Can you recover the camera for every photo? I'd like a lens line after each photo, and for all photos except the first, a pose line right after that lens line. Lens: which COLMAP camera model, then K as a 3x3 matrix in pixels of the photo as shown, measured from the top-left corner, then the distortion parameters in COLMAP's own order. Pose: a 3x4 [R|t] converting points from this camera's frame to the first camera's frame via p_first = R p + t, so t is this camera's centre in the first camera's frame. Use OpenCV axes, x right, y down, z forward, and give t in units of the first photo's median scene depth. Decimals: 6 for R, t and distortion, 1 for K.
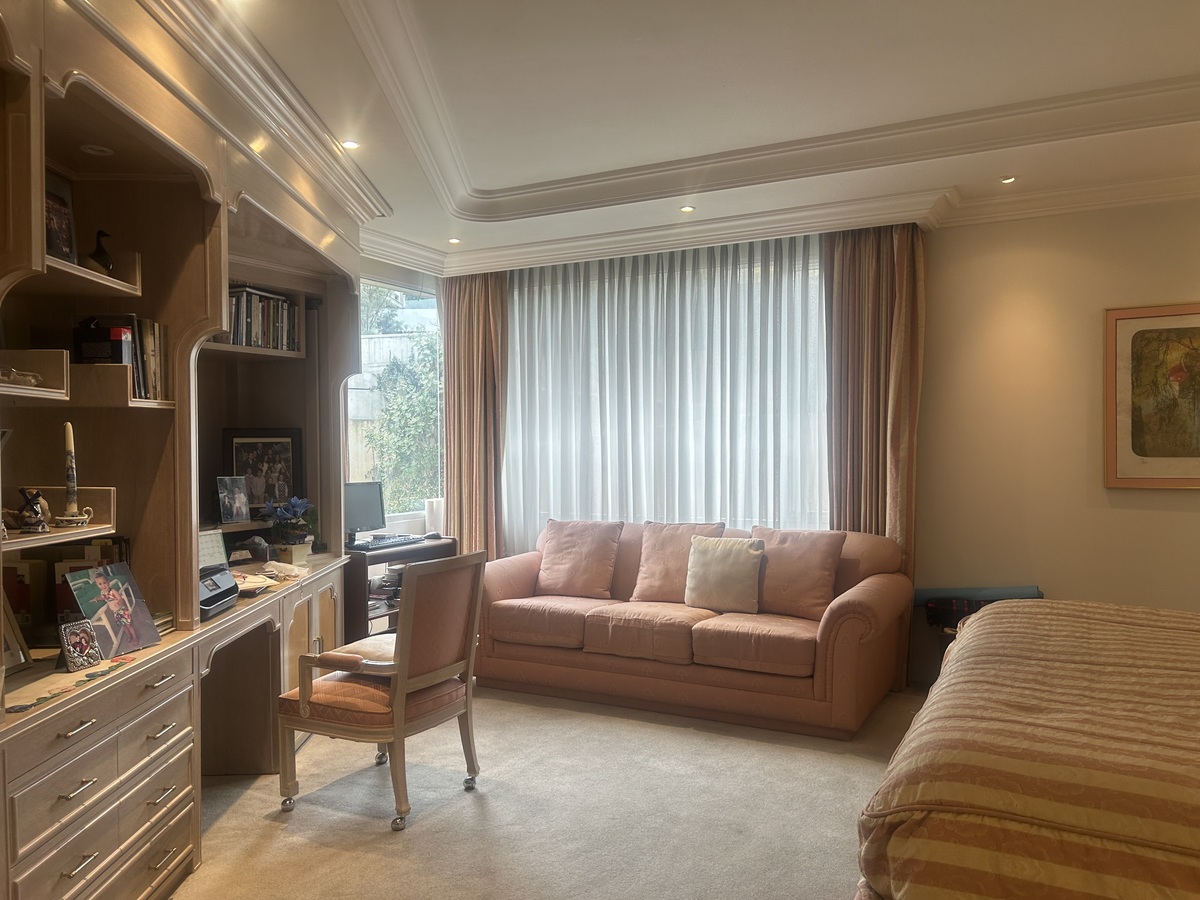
lens RADIAL K [[900.6, 0, 600.0], [0, 900.6, 450.0], [0, 0, 1]] dist [0.081092, -0.098408]
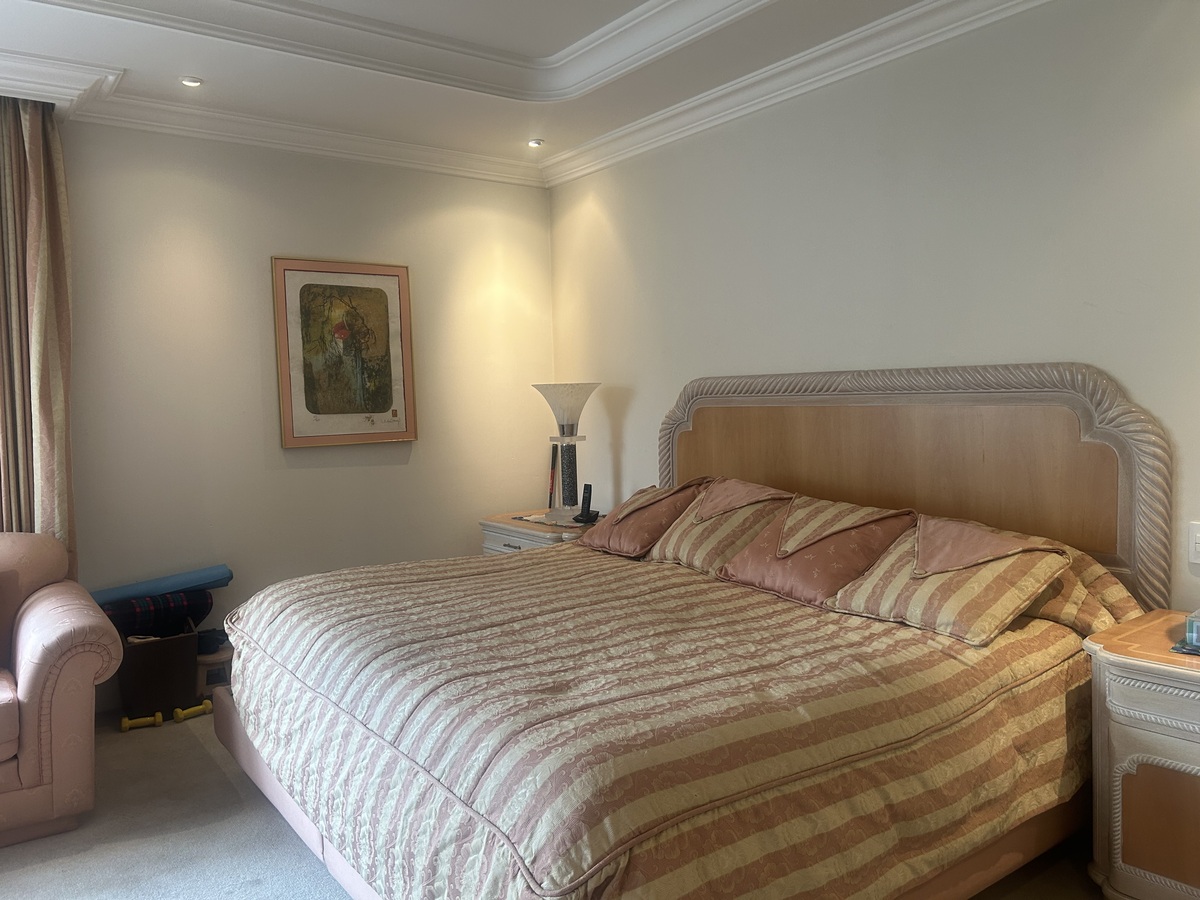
lens RADIAL K [[900.6, 0, 600.0], [0, 900.6, 450.0], [0, 0, 1]] dist [0.081092, -0.098408]
pose [[0.439643, -0.058799, 0.896246, -0.164021], [0.027825, 0.998268, 0.051843, 0.004305], [-0.897742, 0.002146, 0.440517, 0.327752]]
